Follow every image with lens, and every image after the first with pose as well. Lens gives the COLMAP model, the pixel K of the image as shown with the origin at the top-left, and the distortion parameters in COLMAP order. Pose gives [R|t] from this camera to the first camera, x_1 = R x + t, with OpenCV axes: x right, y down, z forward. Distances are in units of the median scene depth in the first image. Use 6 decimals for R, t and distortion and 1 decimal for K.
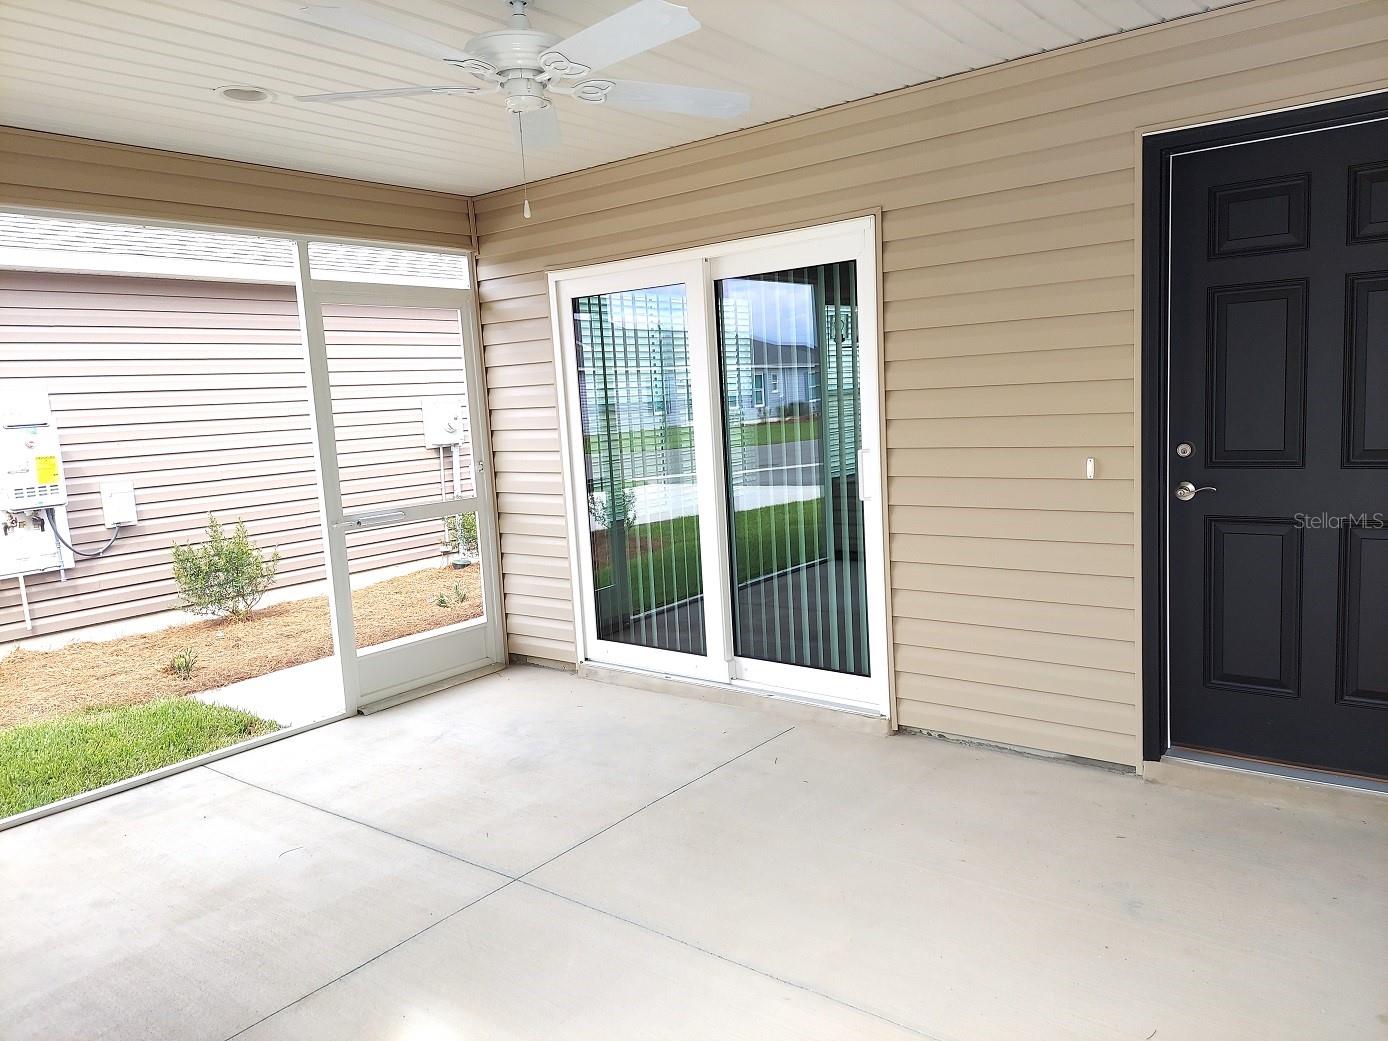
lens RADIAL K [[974.6, 0, 698.2], [0, 974.6, 518.0], [0, 0, 1]] dist [0.020612, -0.028108]
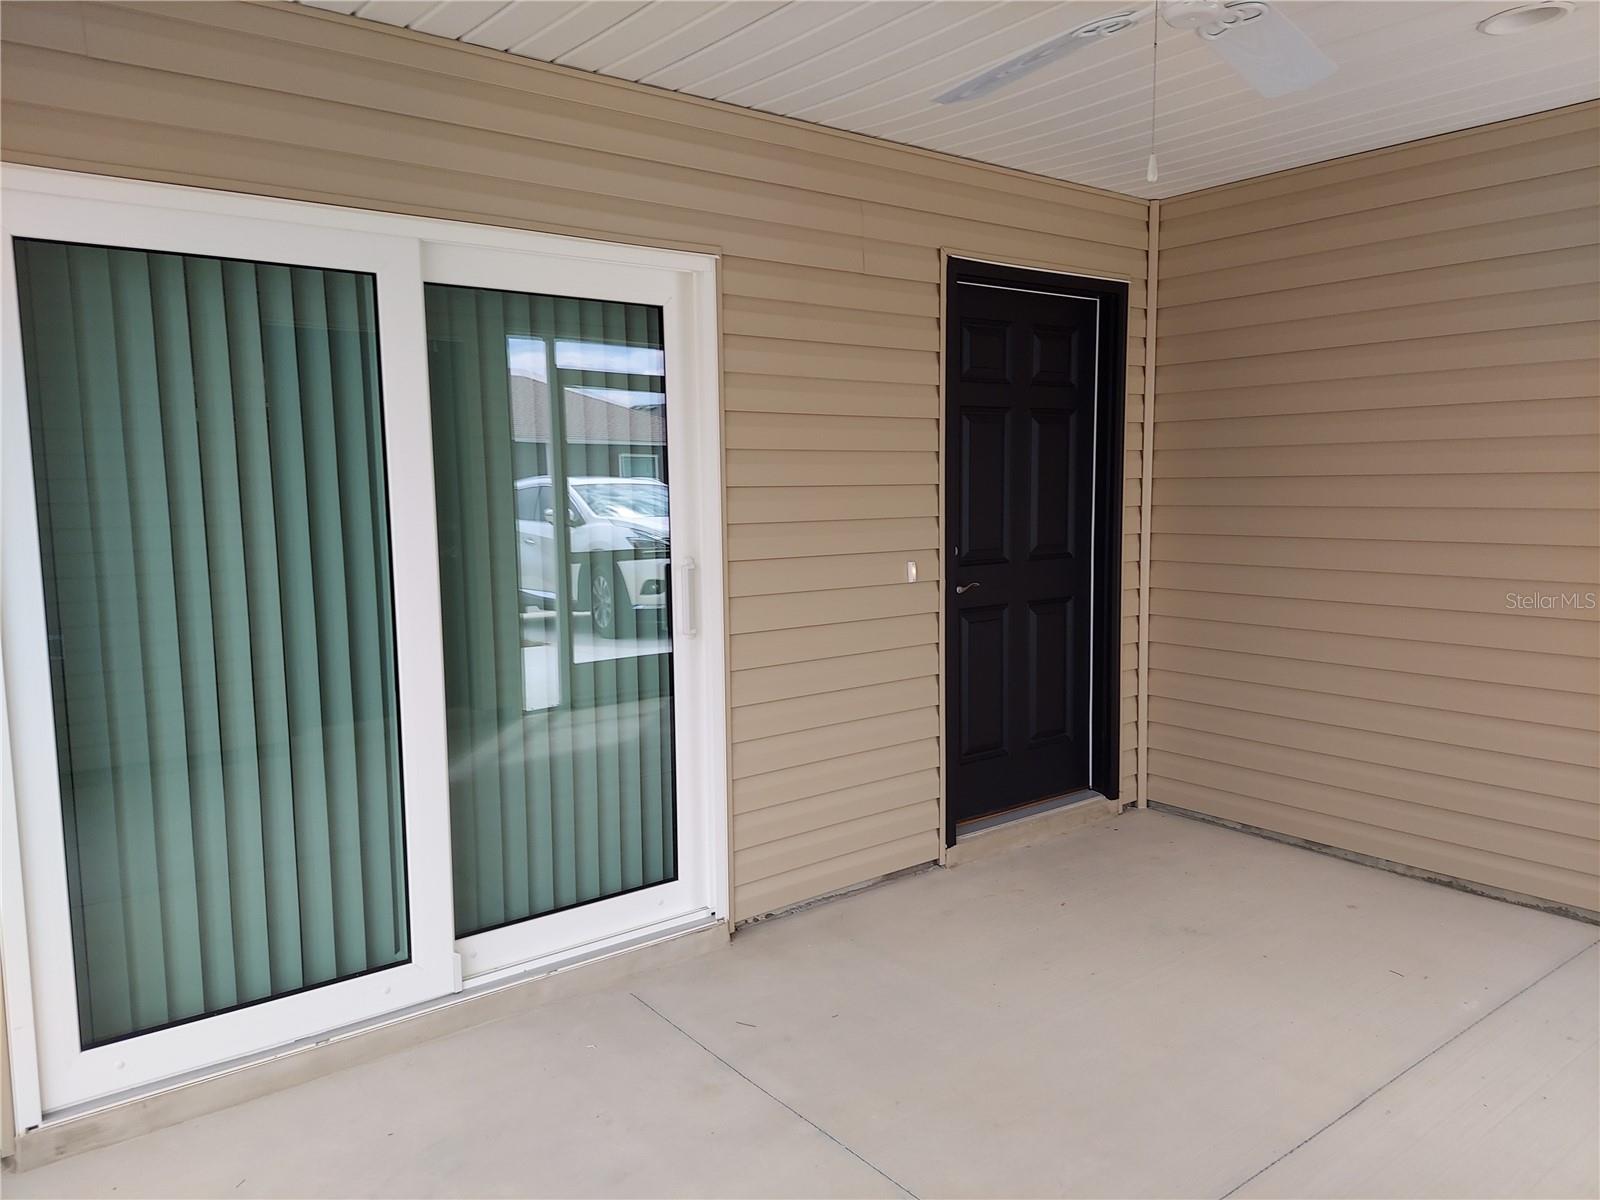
lens RADIAL K [[1123.4, 0, 803.5], [0, 1123.4, 599.2], [0, 0, 1]] dist [0.020612, -0.028108]
pose [[0.243003, -0.060771, 0.968120, -0.643226], [0.121195, 0.992117, 0.031857, -0.064619], [-0.962425, 0.109590, 0.248453, 0.726168]]
